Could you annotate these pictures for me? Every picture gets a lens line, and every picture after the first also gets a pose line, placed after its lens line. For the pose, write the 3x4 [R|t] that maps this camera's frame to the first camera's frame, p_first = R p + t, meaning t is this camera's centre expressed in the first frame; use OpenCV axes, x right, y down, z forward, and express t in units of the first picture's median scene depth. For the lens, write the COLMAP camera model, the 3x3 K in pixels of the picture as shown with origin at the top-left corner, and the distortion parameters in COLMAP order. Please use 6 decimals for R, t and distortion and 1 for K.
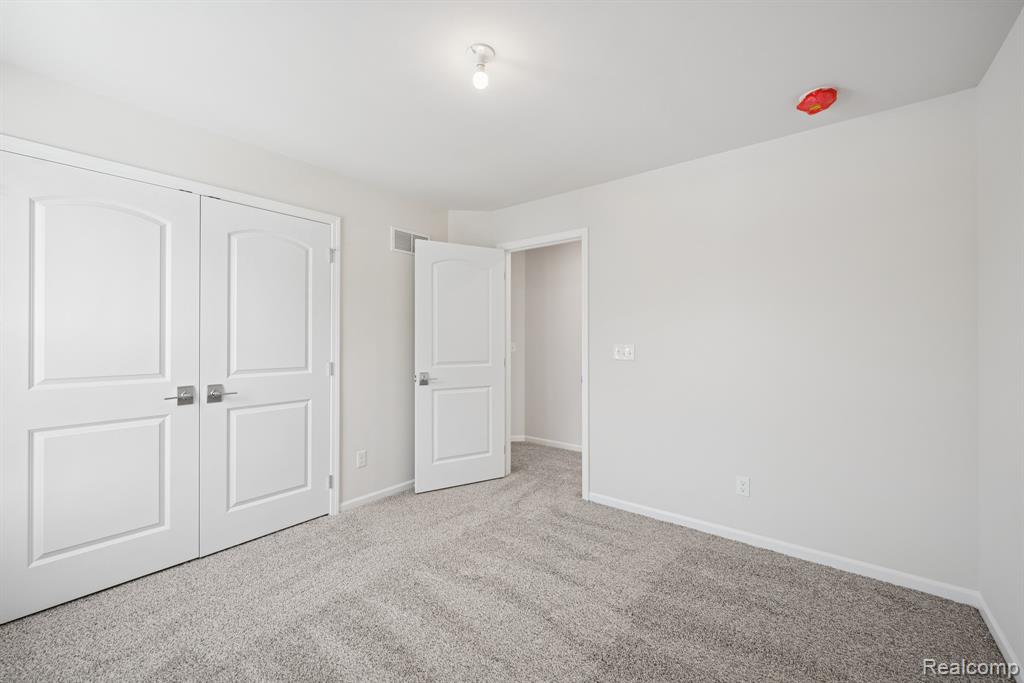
lens RADIAL K [[423.8, 0, 509.5], [0, 423.8, 335.8], [0, 0, 1]] dist [0.000136, 0.000050]
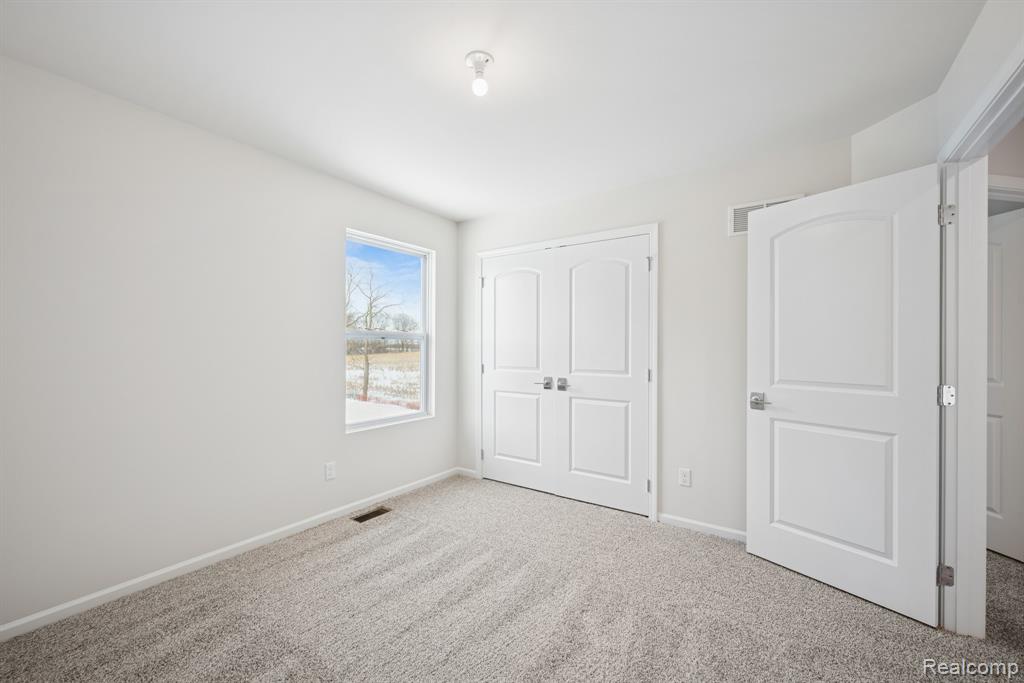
lens RADIAL K [[403.2, 0, 508.1], [0, 403.2, 353.0], [0, 0, 1]] dist [0.018416, -0.000024]
pose [[0.068922, 0.008168, -0.997589, 0.545899], [-0.001180, 0.999966, 0.008106, 0.017179], [0.997621, 0.000619, 0.068929, 0.618154]]
